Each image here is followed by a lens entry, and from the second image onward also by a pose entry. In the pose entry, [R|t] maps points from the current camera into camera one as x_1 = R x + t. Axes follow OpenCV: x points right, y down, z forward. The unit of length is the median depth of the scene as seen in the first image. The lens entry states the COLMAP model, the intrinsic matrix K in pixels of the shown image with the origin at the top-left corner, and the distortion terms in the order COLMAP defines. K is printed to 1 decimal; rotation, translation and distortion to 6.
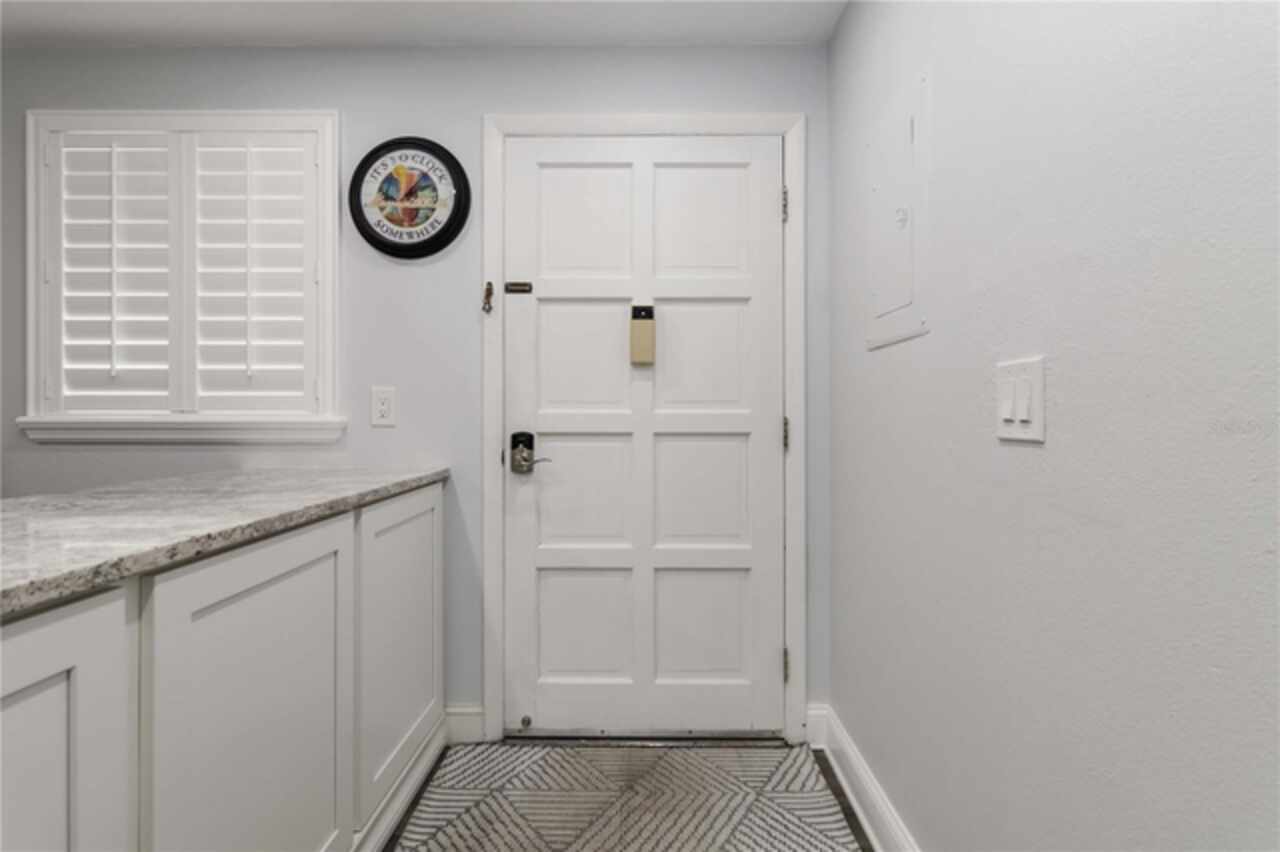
lens RADIAL K [[654.8, 0, 640.2], [0, 654.8, 422.3], [0, 0, 1]] dist [0.001580, 0.000265]
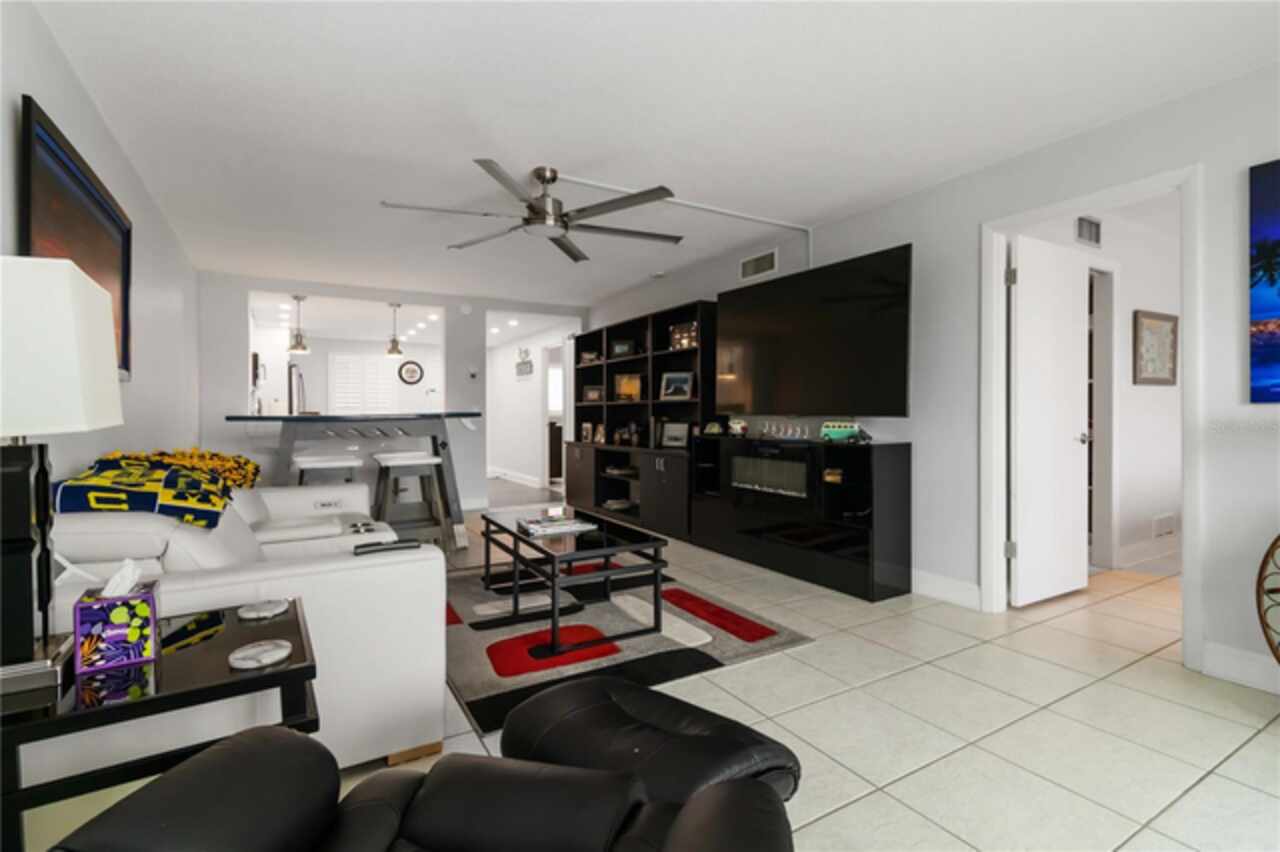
lens RADIAL K [[592.8, 0, 640.5], [0, 592.8, 419.5], [0, 0, 1]] dist [0.002841, 0.001529]
pose [[0.857688, -0.012666, 0.514014, -1.227639], [0.011437, 0.999919, 0.005556, 0.024513], [-0.514043, 0.001114, 0.857764, -4.043098]]
